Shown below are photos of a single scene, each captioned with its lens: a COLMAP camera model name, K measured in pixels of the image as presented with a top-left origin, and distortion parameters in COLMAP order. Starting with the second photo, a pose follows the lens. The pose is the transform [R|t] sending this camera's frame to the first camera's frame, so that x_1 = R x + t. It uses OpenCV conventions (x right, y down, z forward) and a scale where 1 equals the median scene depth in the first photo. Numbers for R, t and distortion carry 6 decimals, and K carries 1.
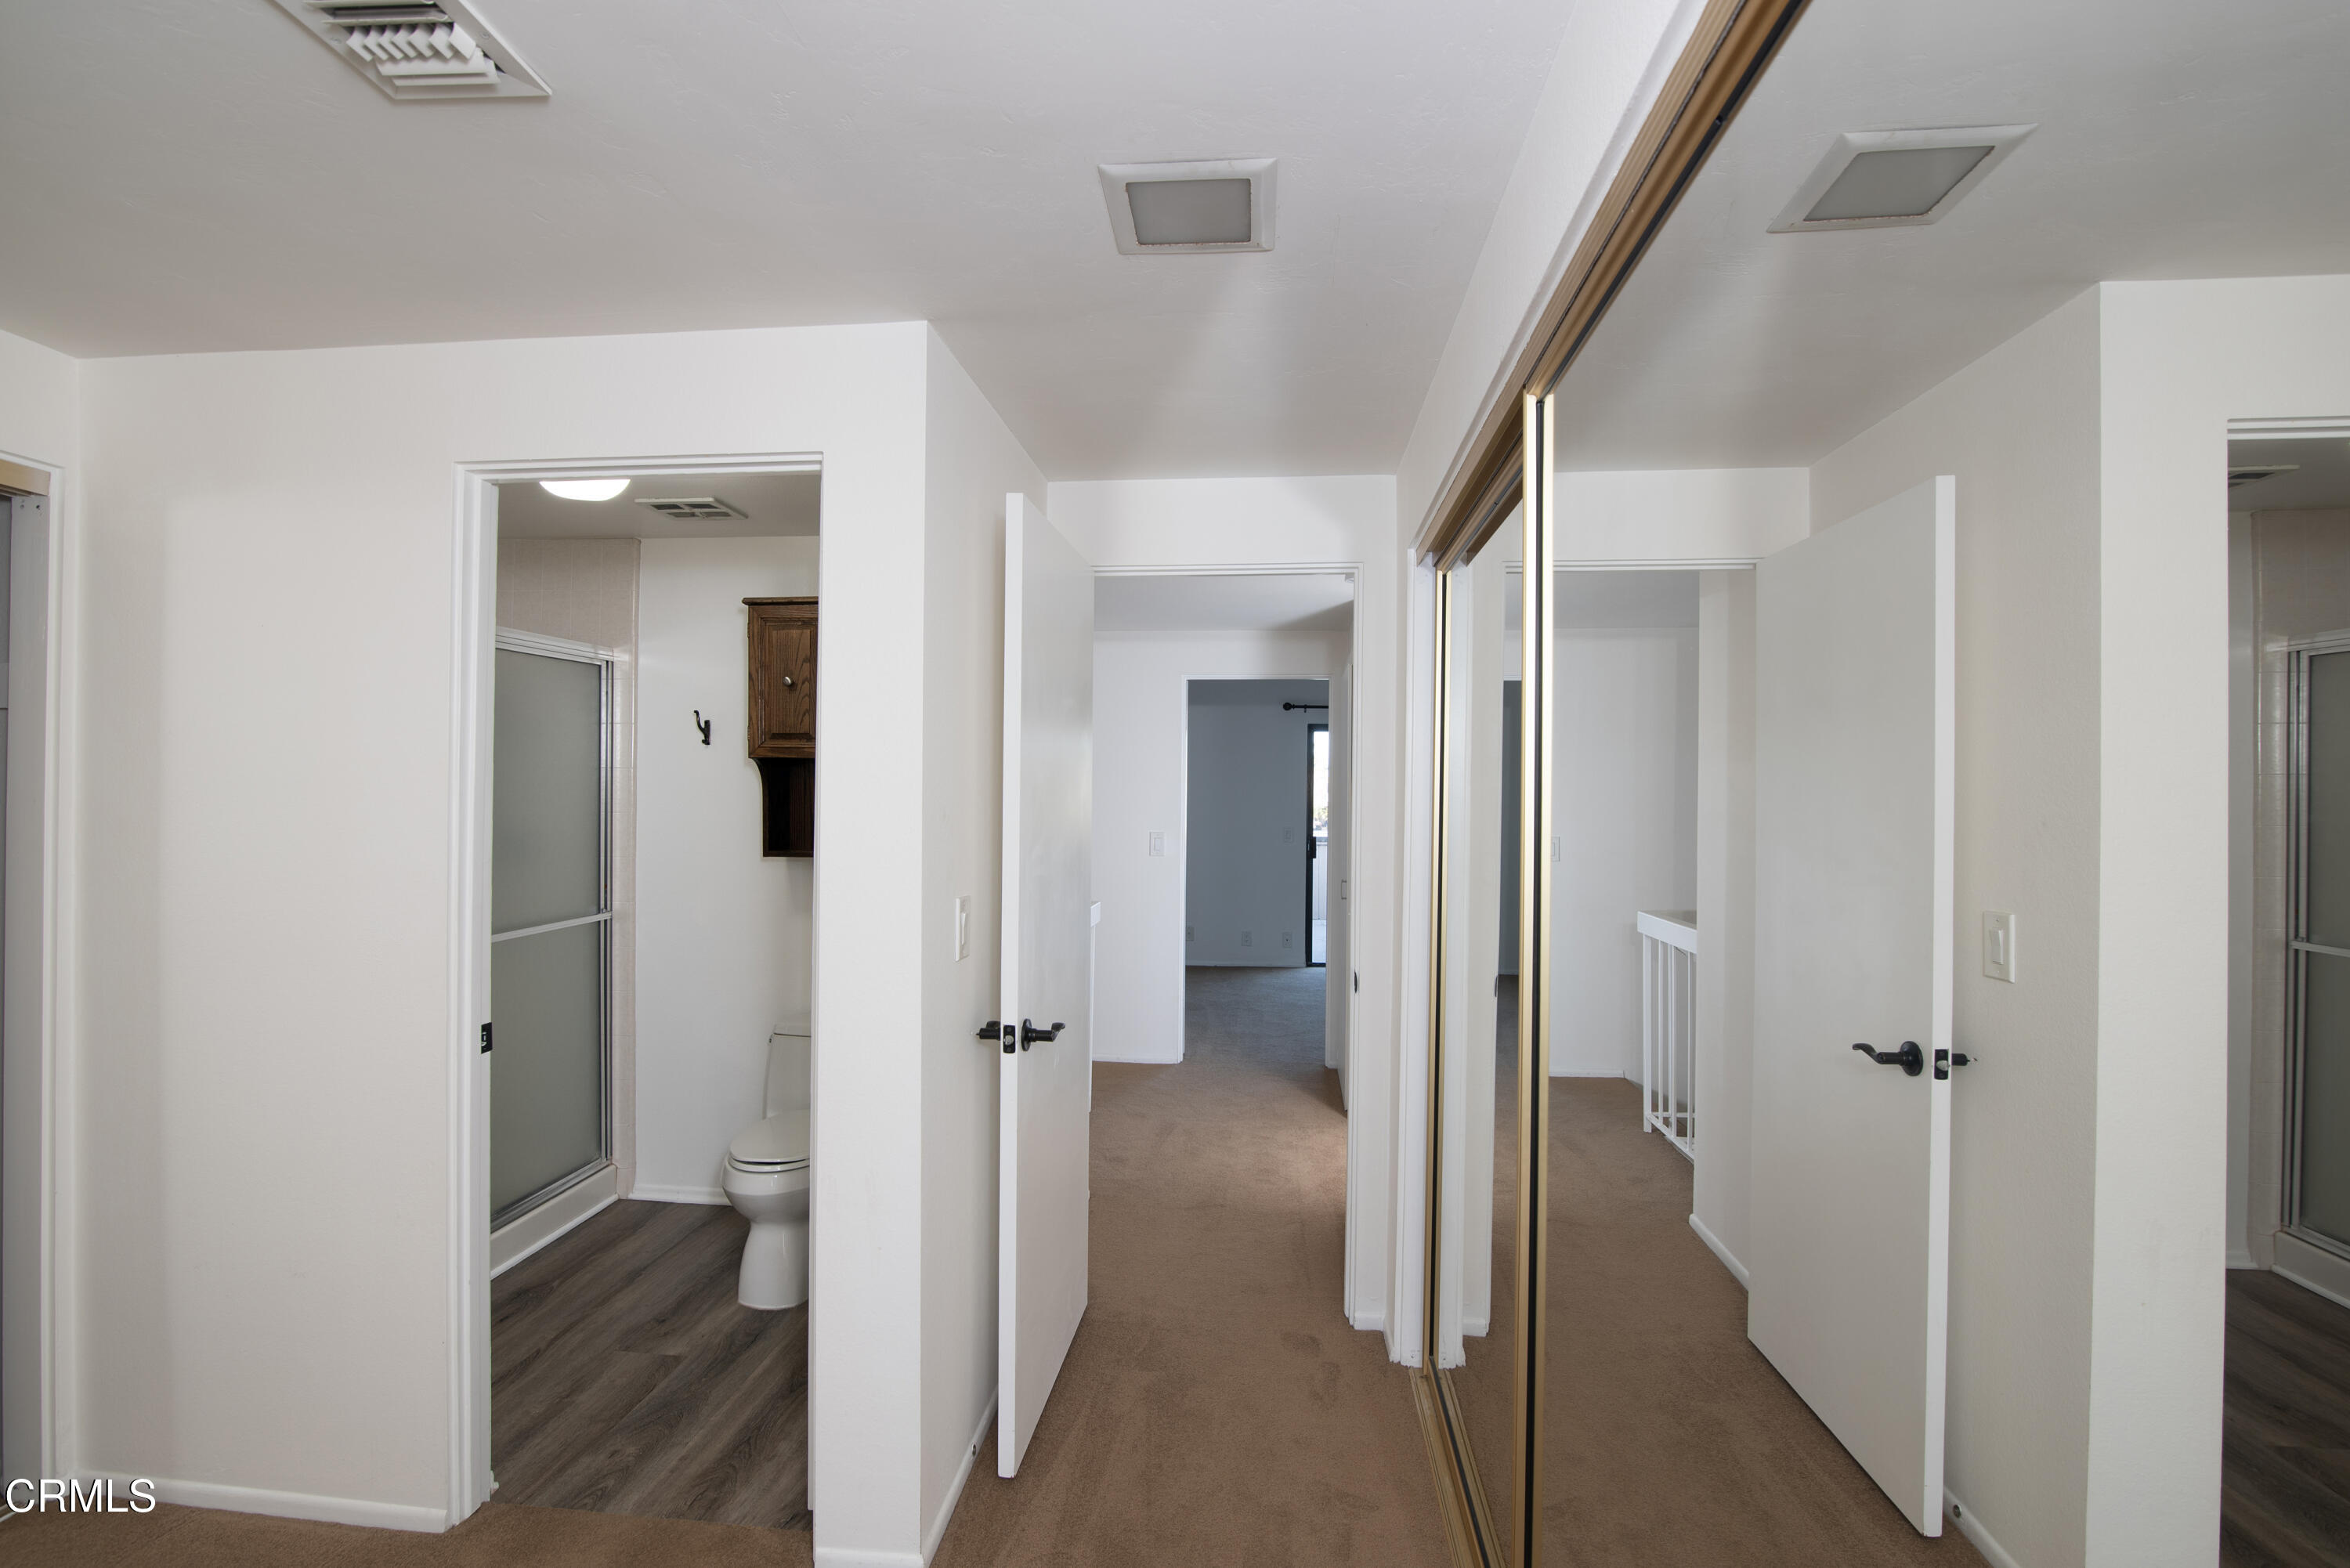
lens RADIAL K [[1077.6, 0, 1186.0], [0, 1077.6, 783.3], [0, 0, 1]] dist [-0.011167, 0.000013]
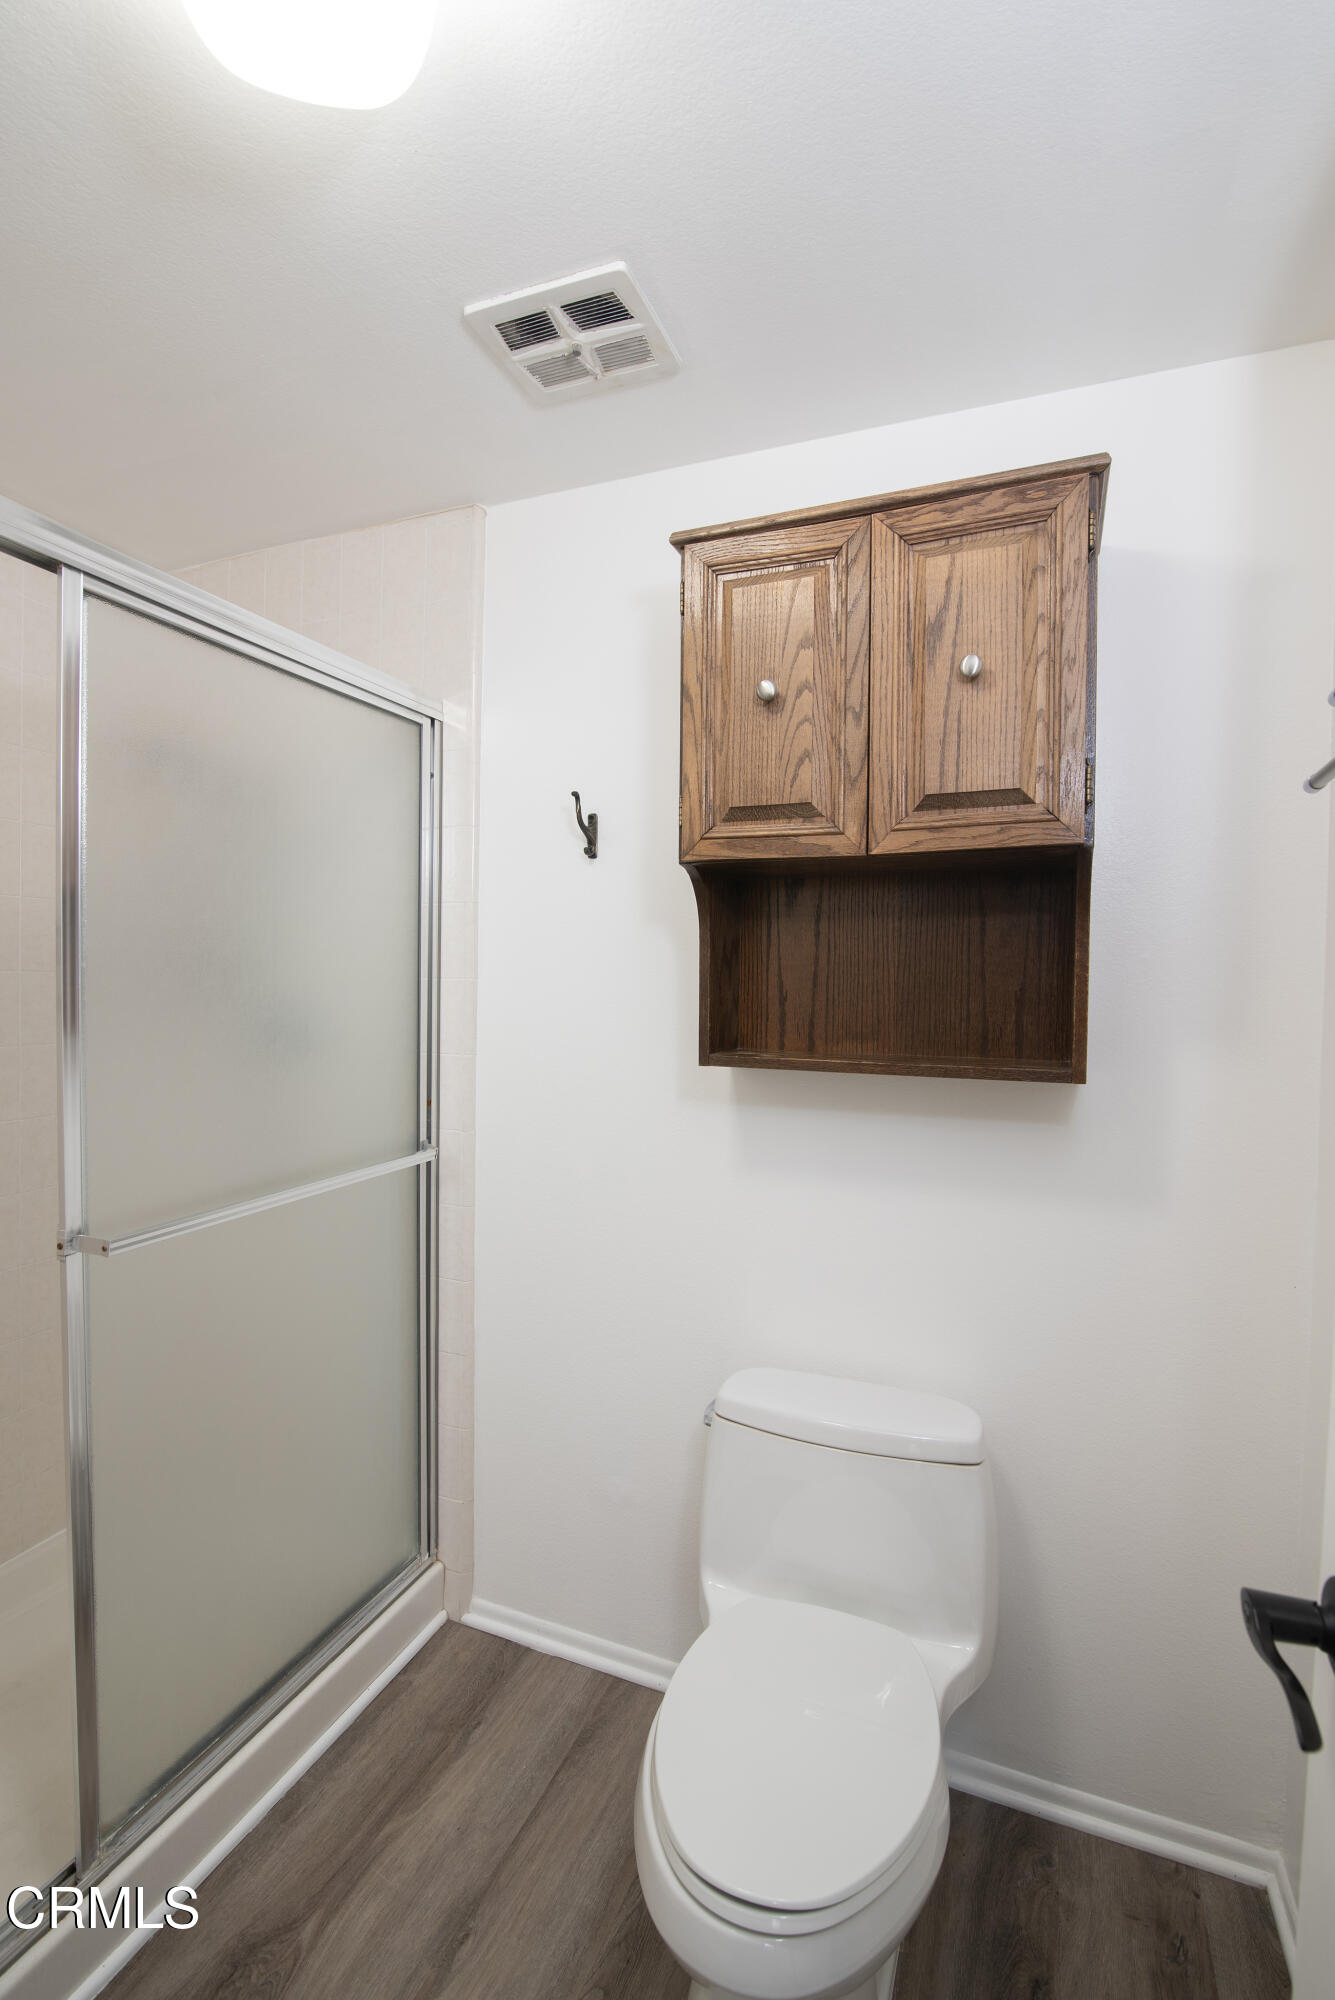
lens RADIAL K [[917.2, 0, 666.8], [0, 917.2, 992.0], [0, 0, 1]] dist [-0.011167, 0.000013]
pose [[0.955174, 0.010045, -0.295875, -0.269738], [-0.008050, 0.999936, 0.007960, 0.028812], [0.295936, -0.005221, 0.955194, 0.563306]]
